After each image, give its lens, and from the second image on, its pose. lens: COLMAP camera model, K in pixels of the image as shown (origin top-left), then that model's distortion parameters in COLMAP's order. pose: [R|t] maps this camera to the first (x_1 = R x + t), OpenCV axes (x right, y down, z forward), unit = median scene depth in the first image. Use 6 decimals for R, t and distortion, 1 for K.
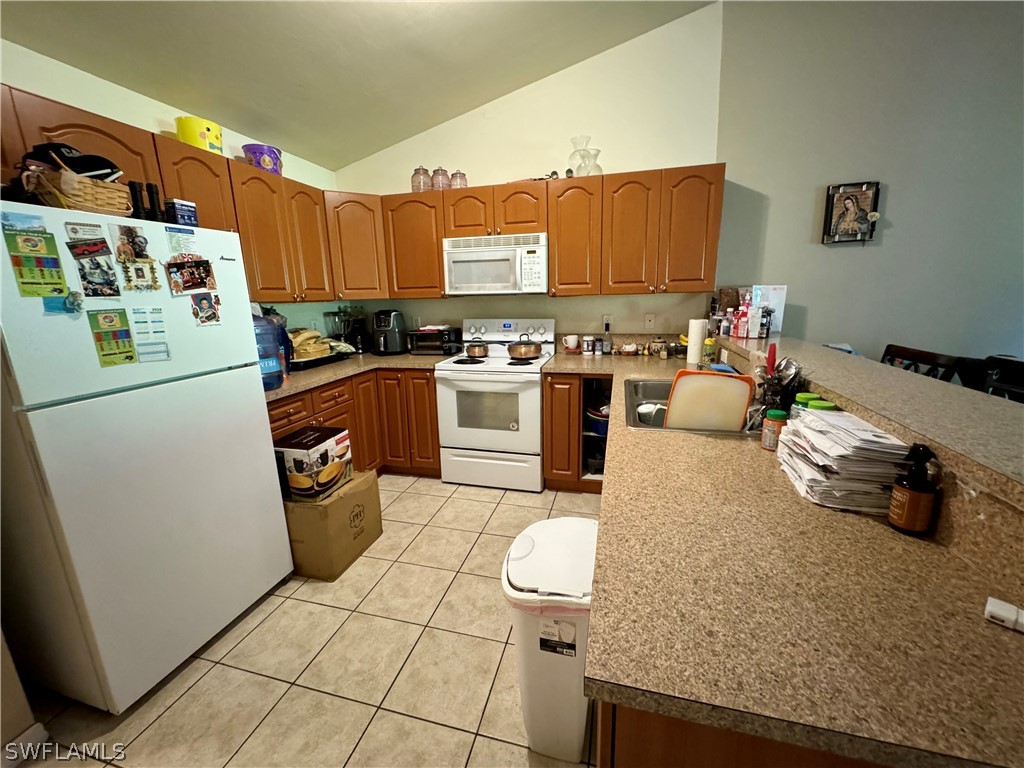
lens RADIAL K [[409.9, 0, 512.0], [0, 409.9, 384.0], [0, 0, 1]] dist [0.000489, -0.000115]
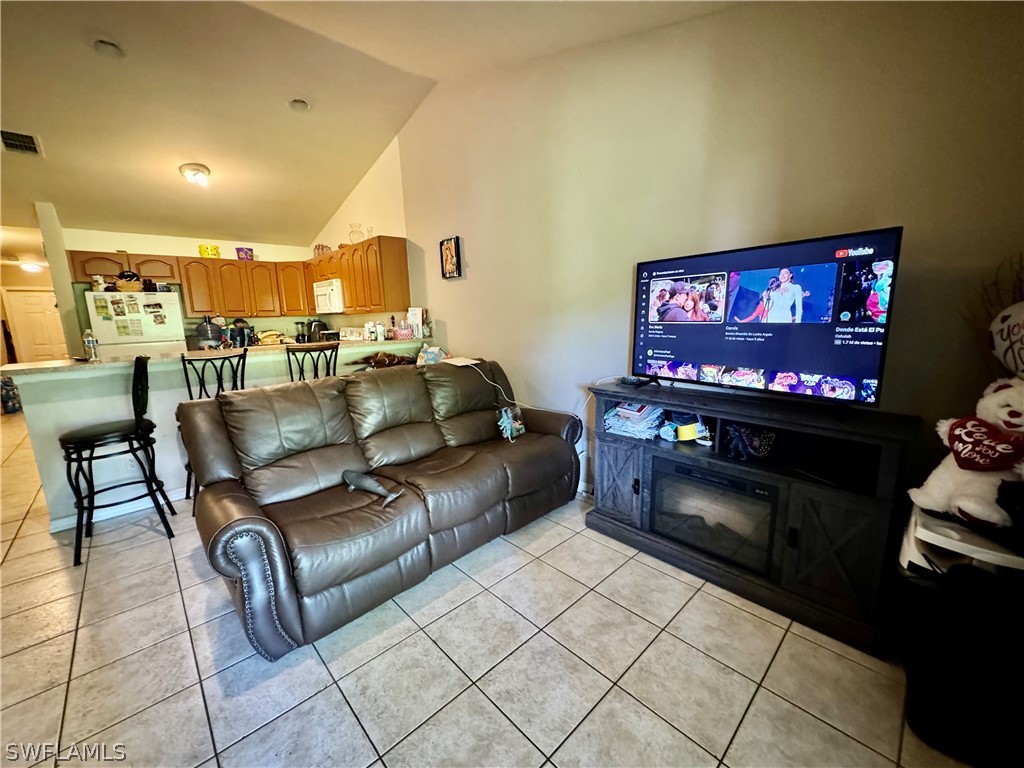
lens RADIAL K [[405.0, 0, 512.0], [0, 405.0, 384.0], [0, 0, 1]] dist [0.000322, 0.000156]
pose [[0.850019, 0.091042, -0.518824, 1.794676], [-0.106322, 0.994332, 0.000289, 0.002672], [0.515910, 0.054917, 0.854881, -0.090083]]
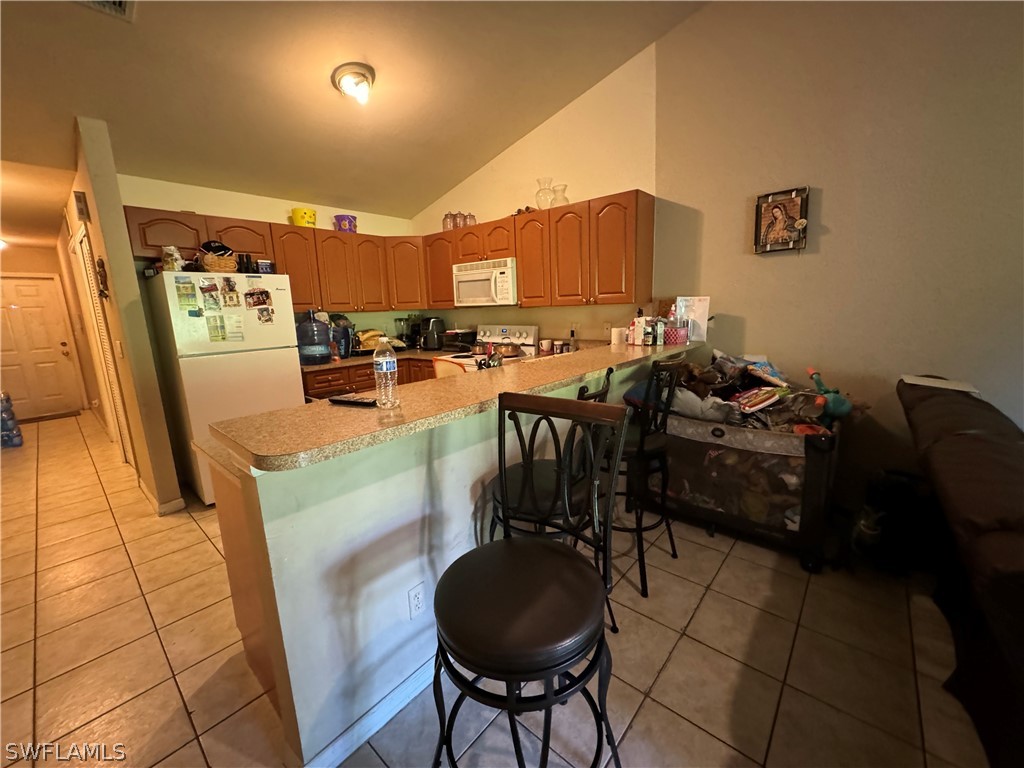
lens RADIAL K [[409.9, 0, 512.0], [0, 409.9, 384.0], [0, 0, 1]] dist [0.000489, -0.000115]
pose [[0.896724, 0.078976, -0.435487, 0.707396], [-0.087043, 0.996204, 0.001431, 0.019658], [0.433946, 0.036623, 0.900194, -0.133969]]
